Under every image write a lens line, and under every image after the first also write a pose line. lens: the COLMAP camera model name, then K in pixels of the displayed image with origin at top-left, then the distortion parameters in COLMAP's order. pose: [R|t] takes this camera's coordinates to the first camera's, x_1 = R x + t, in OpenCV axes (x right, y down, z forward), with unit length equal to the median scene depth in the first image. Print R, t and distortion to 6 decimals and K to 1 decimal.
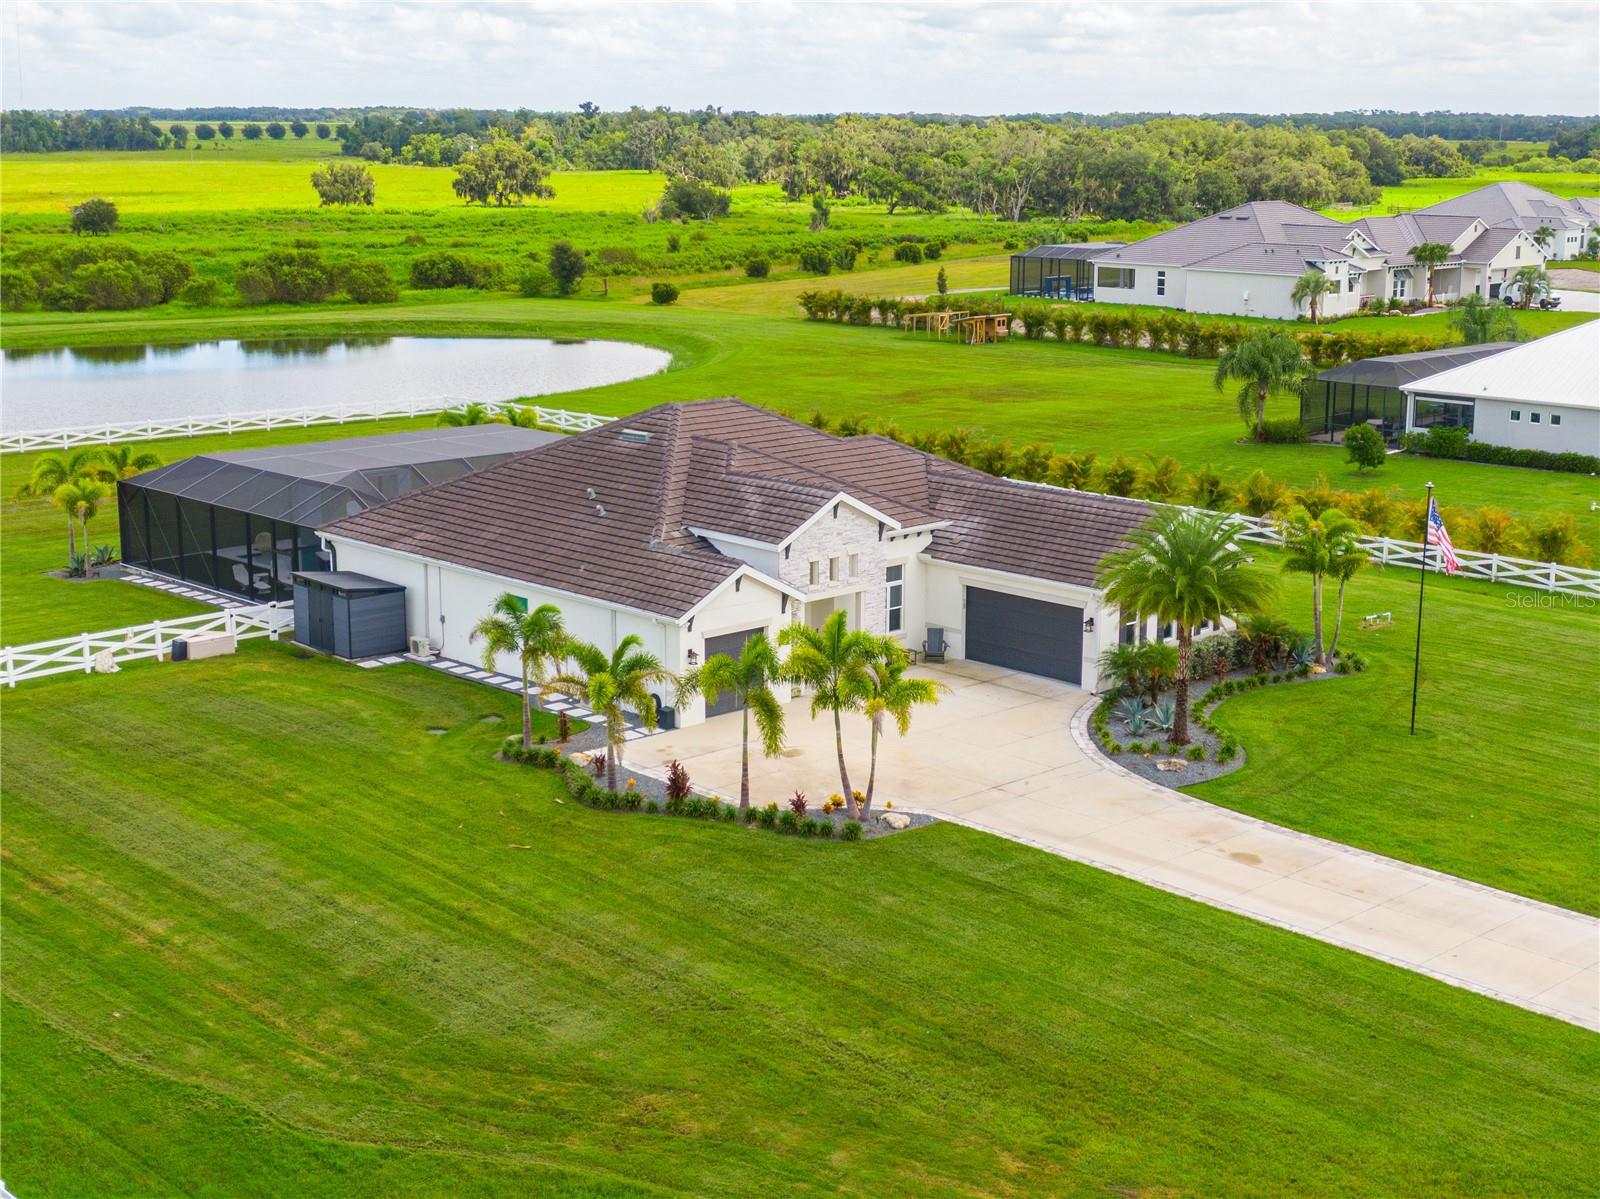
lens RADIAL K [[2230.4, 0, 800.0], [0, 2230.4, 599.5], [0, 0, 1]] dist [0.025177, -0.070530]
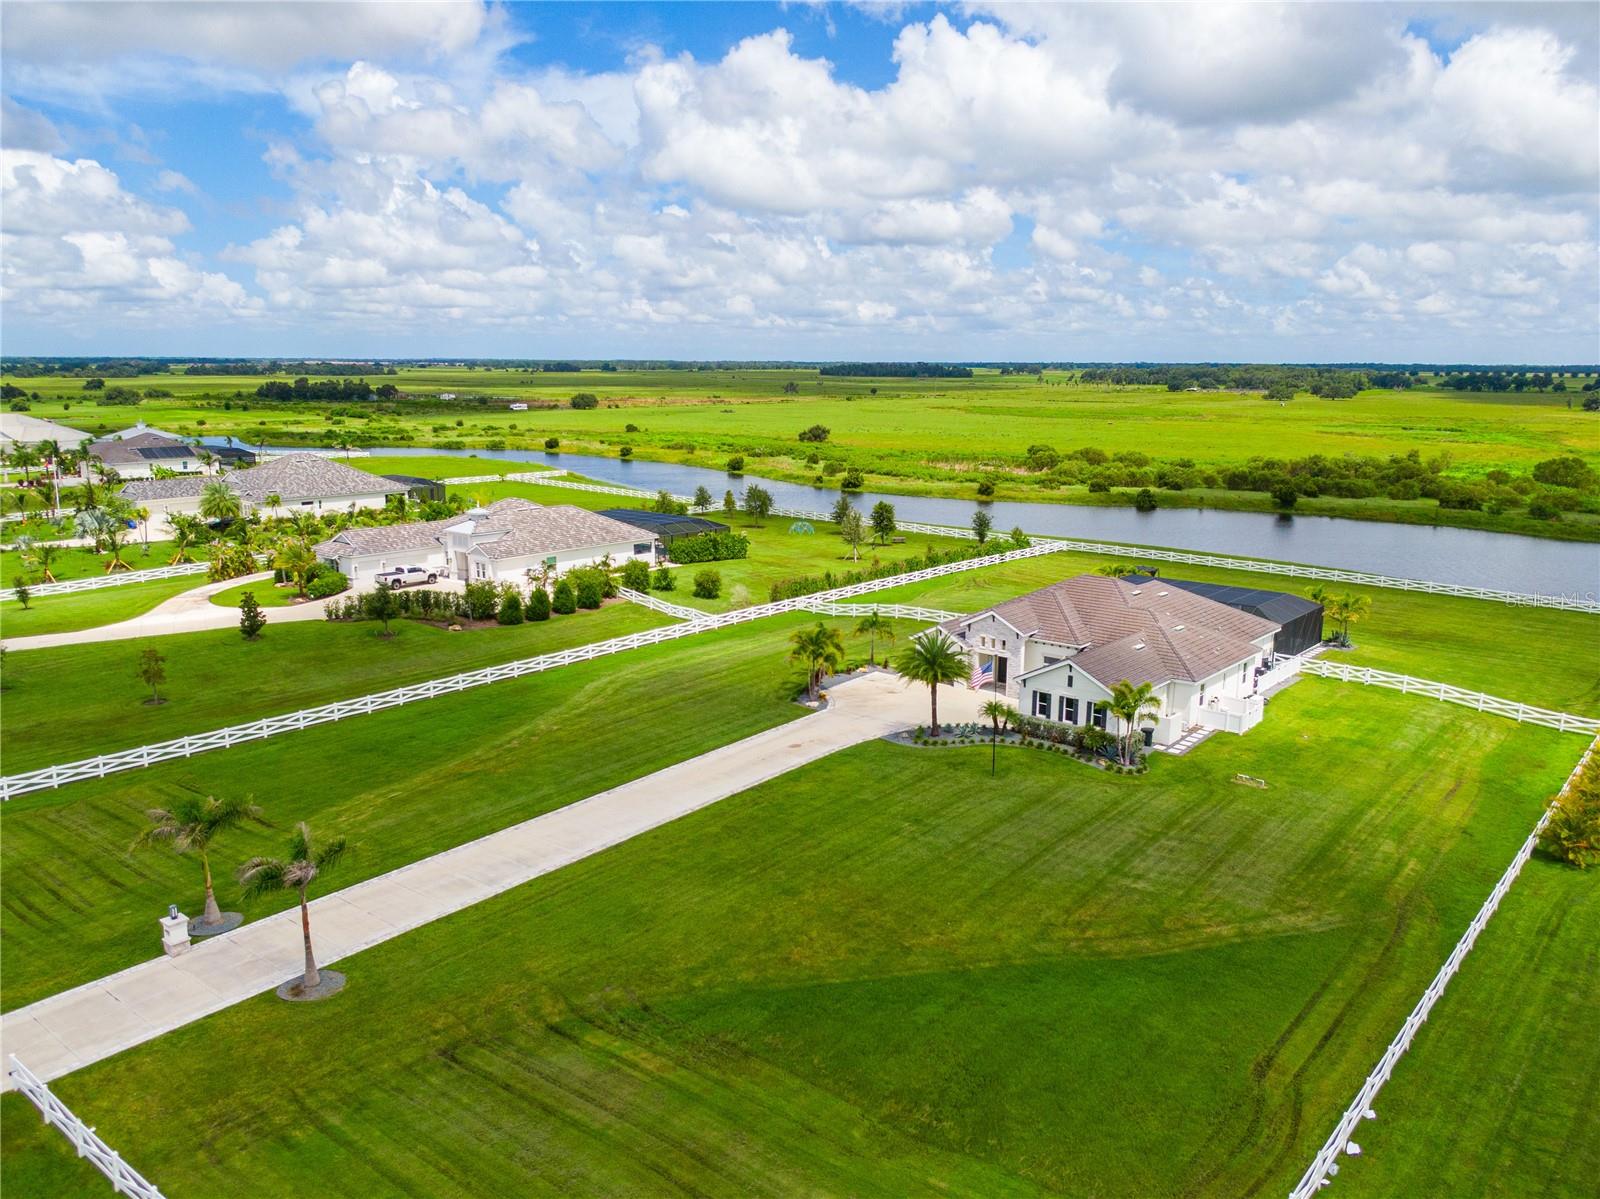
lens RADIAL K [[1230.0, 0, 800.0], [0, 1230.0, 599.5], [0, 0, 1]] dist [-0.000340, -0.000046]
pose [[0.129291, 0.198268, -0.971583, 1.321463], [-0.216952, 0.961725, 0.167386, -0.244734], [0.967582, 0.189145, 0.167357, 0.624862]]
